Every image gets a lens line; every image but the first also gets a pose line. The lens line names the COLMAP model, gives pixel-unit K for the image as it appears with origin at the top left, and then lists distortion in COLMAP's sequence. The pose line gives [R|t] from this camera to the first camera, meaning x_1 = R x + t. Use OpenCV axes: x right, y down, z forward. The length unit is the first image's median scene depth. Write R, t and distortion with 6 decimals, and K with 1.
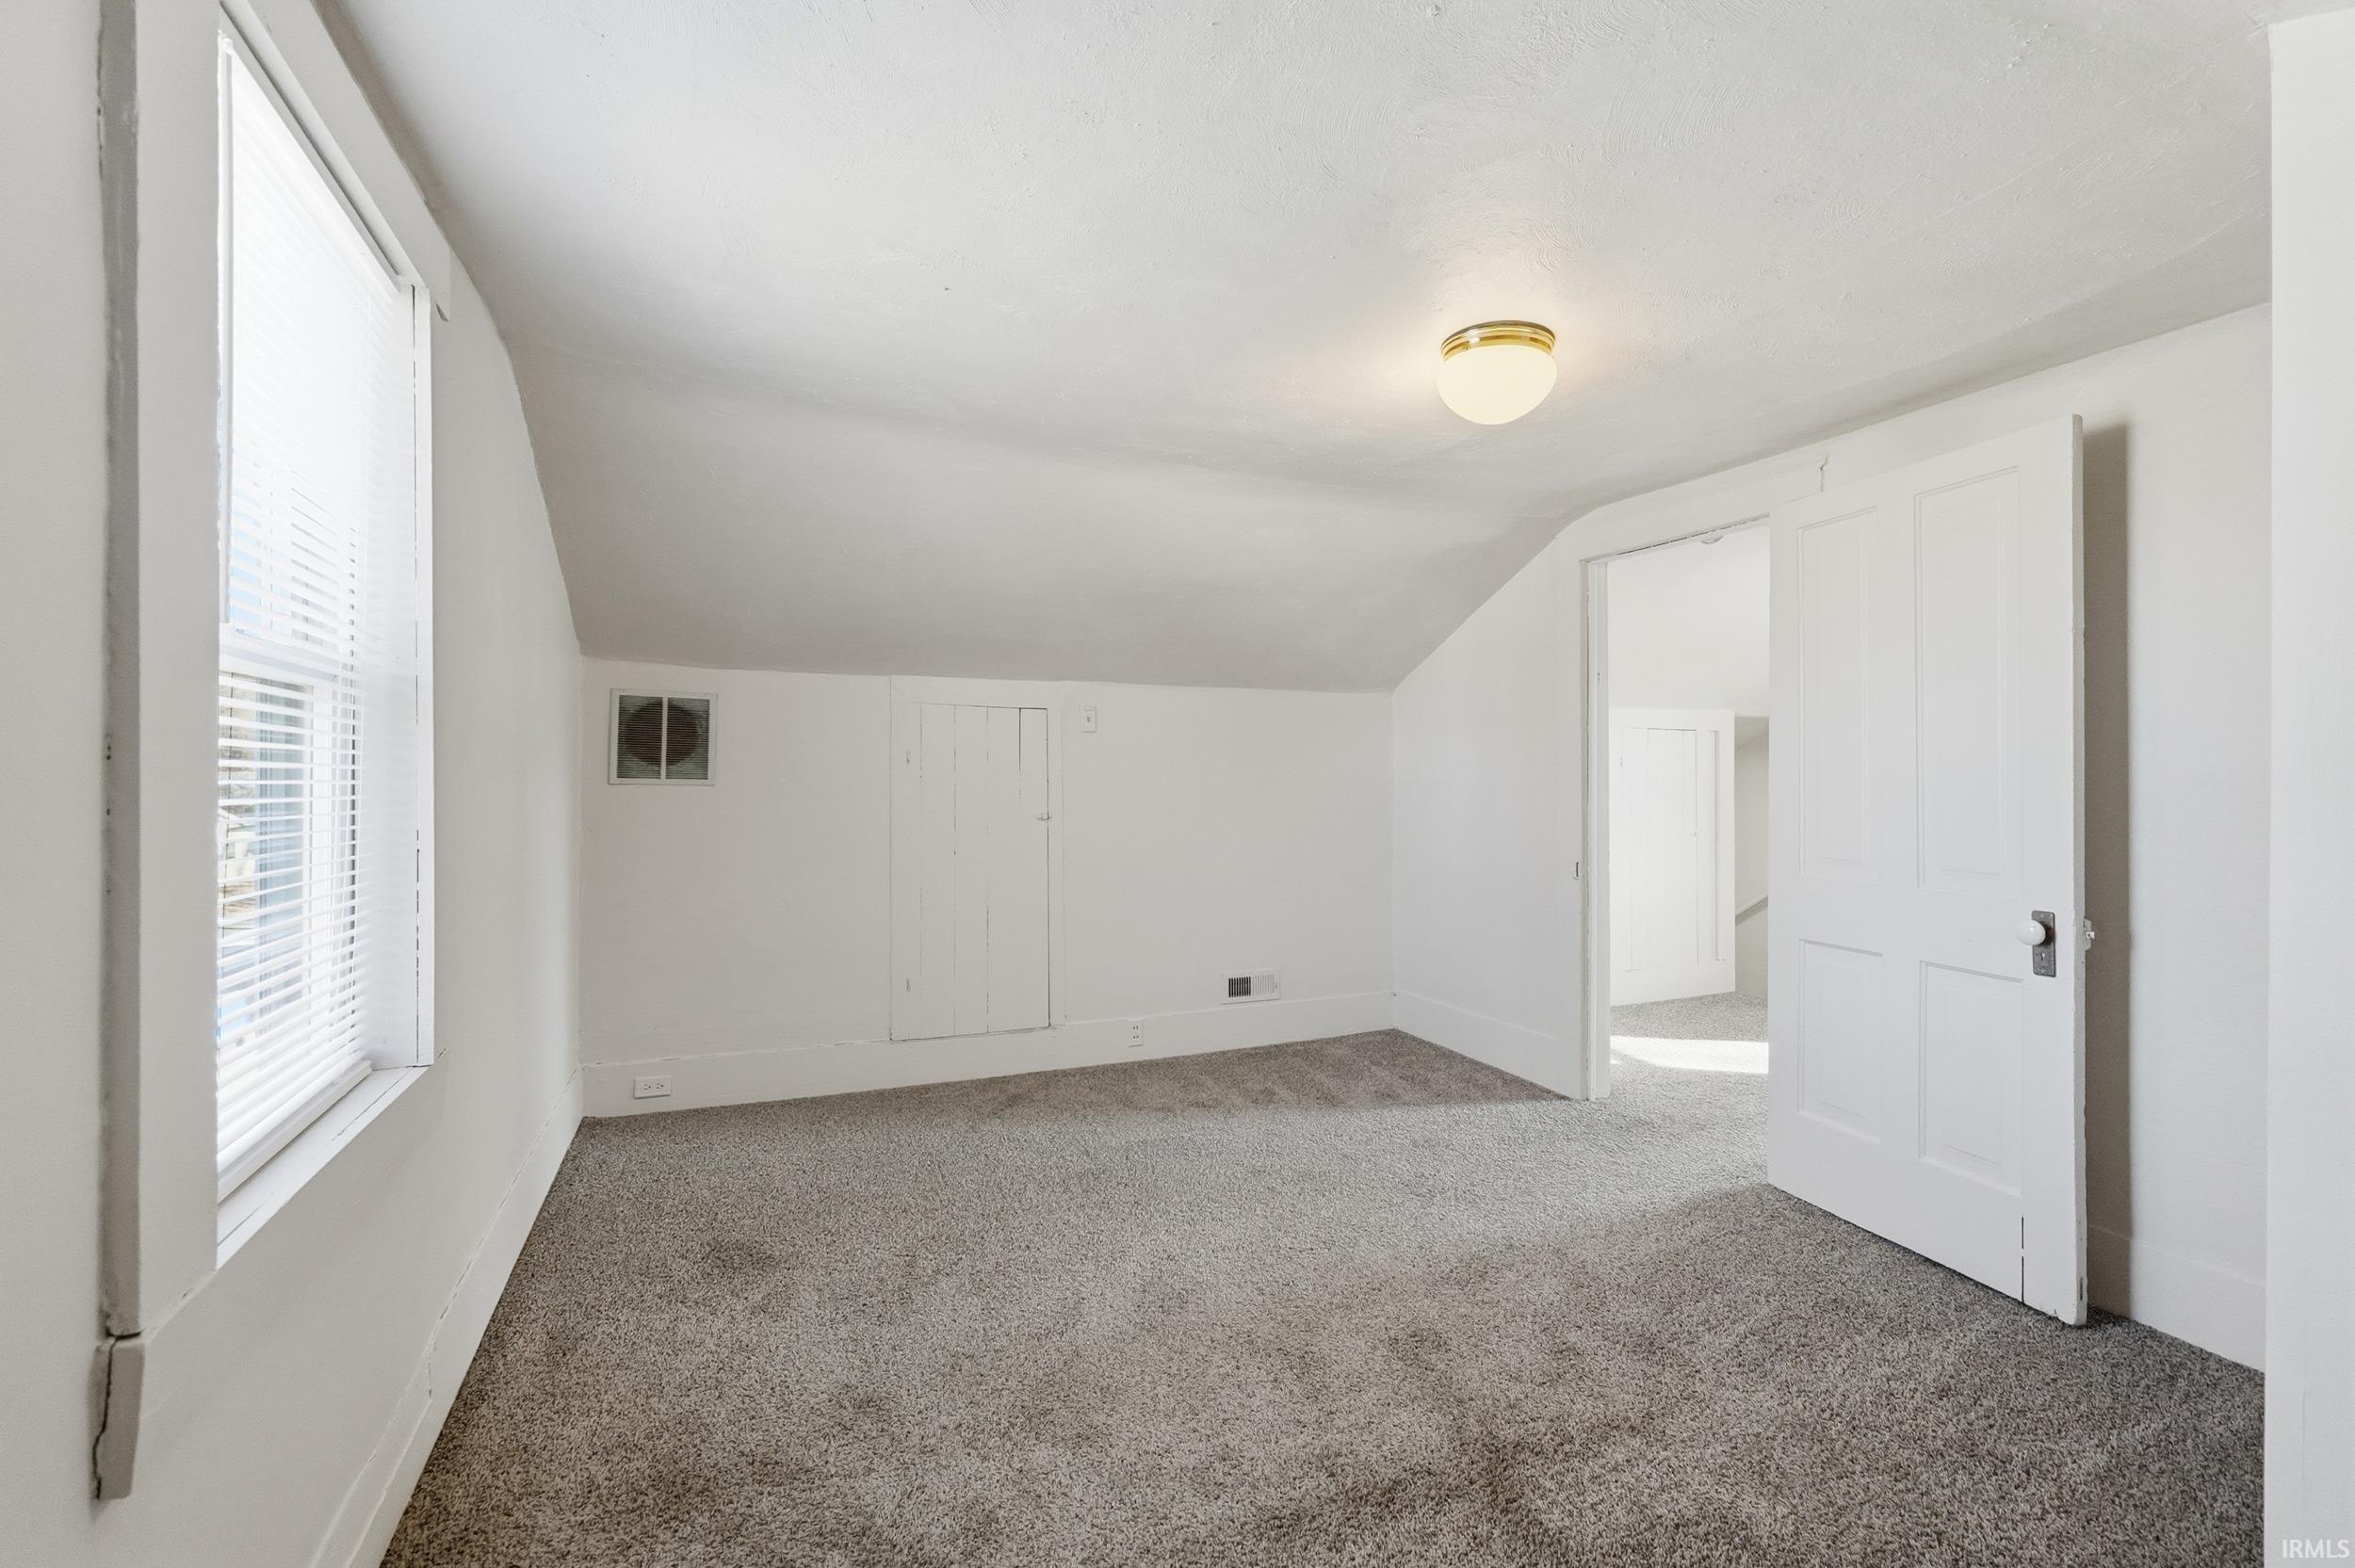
lens RADIAL K [[997.8, 0, 1170.1], [0, 997.8, 777.0], [0, 0, 1]] dist [0.000201, -0.000200]
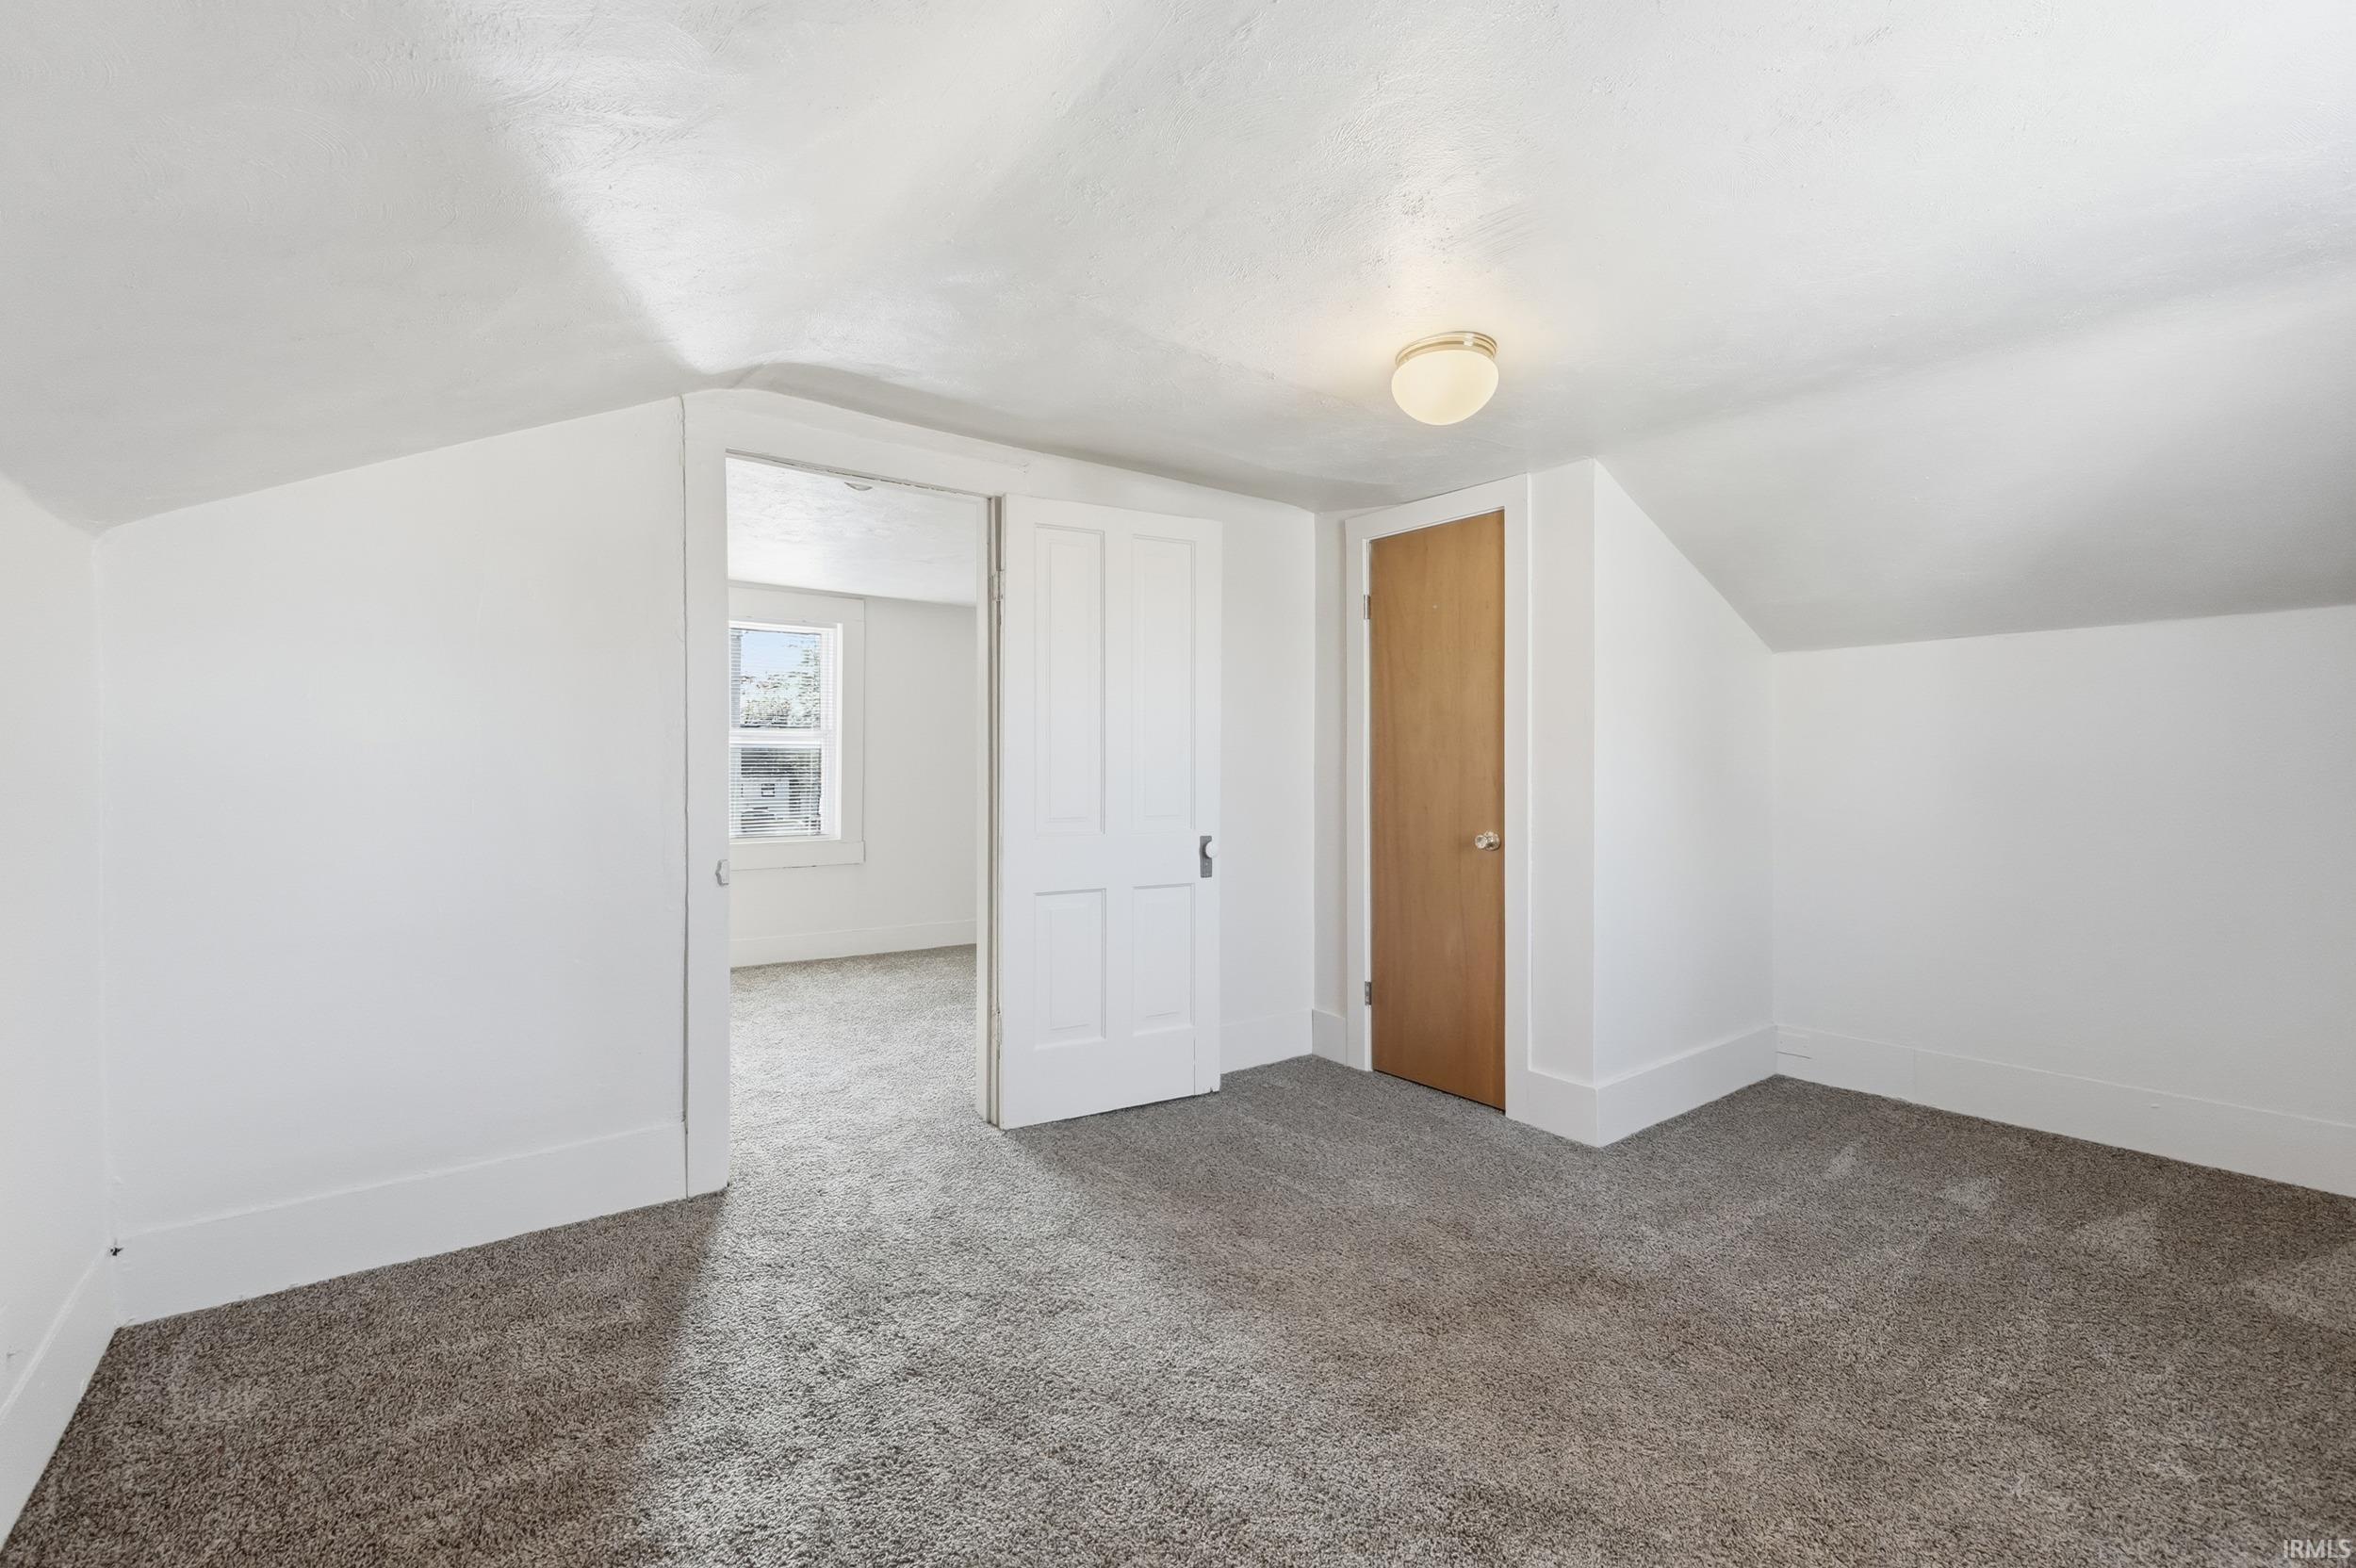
lens RADIAL K [[998.3, 0, 1170.6], [0, 998.3, 776.9], [0, 0, 1]] dist [0.000201, -0.000200]
pose [[-0.254541, -0.009738, 0.967013, -0.515112], [-0.006638, 0.999943, 0.008322, 0.024200], [-0.967039, -0.004301, -0.254591, 1.210318]]
